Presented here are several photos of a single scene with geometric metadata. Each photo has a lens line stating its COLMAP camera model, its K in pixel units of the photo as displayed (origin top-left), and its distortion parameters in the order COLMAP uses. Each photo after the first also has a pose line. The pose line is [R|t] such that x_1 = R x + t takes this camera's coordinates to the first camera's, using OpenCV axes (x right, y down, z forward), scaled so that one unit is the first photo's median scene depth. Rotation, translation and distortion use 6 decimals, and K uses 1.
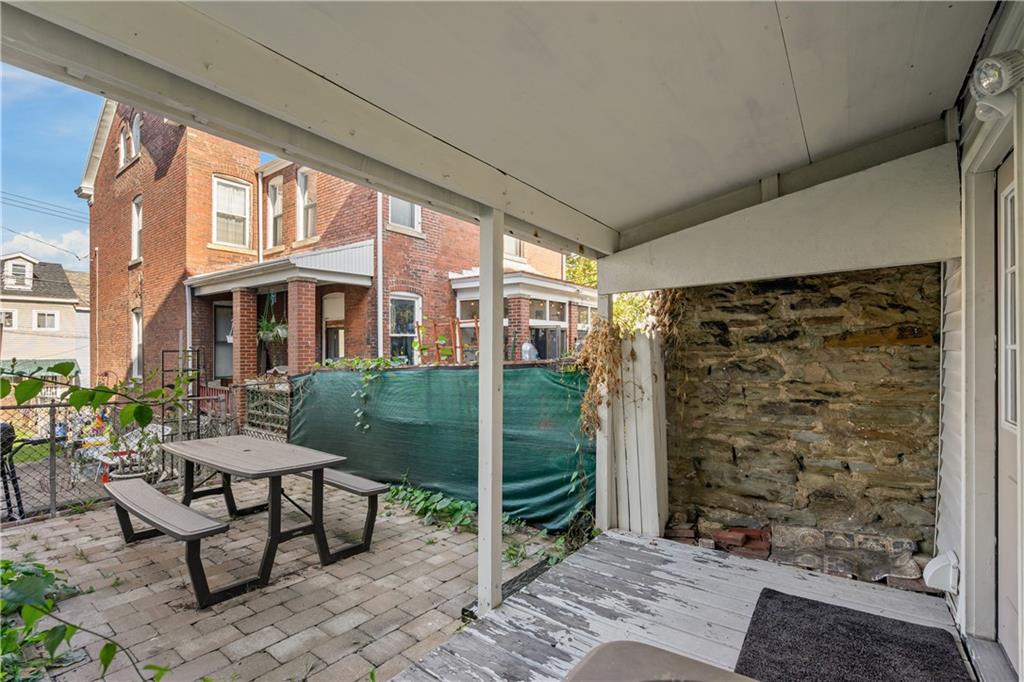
lens RADIAL K [[466.4, 0, 504.8], [0, 466.4, 345.8], [0, 0, 1]] dist [-0.001404, 0.001688]
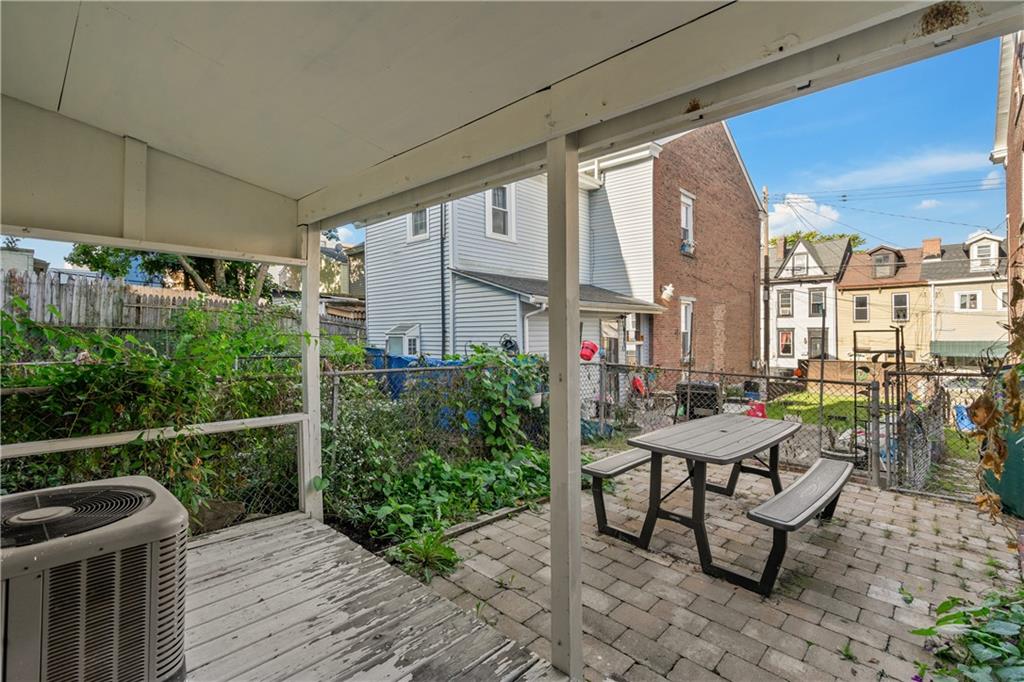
lens RADIAL K [[466.4, 0, 507.8], [0, 466.4, 336.6], [0, 0, 1]] dist [-0.001404, 0.001688]
pose [[-0.110503, 0.003904, -0.993868, 0.539413], [0.016447, 0.999863, 0.002098, 0.014338], [0.993740, -0.016114, -0.110552, 0.740334]]
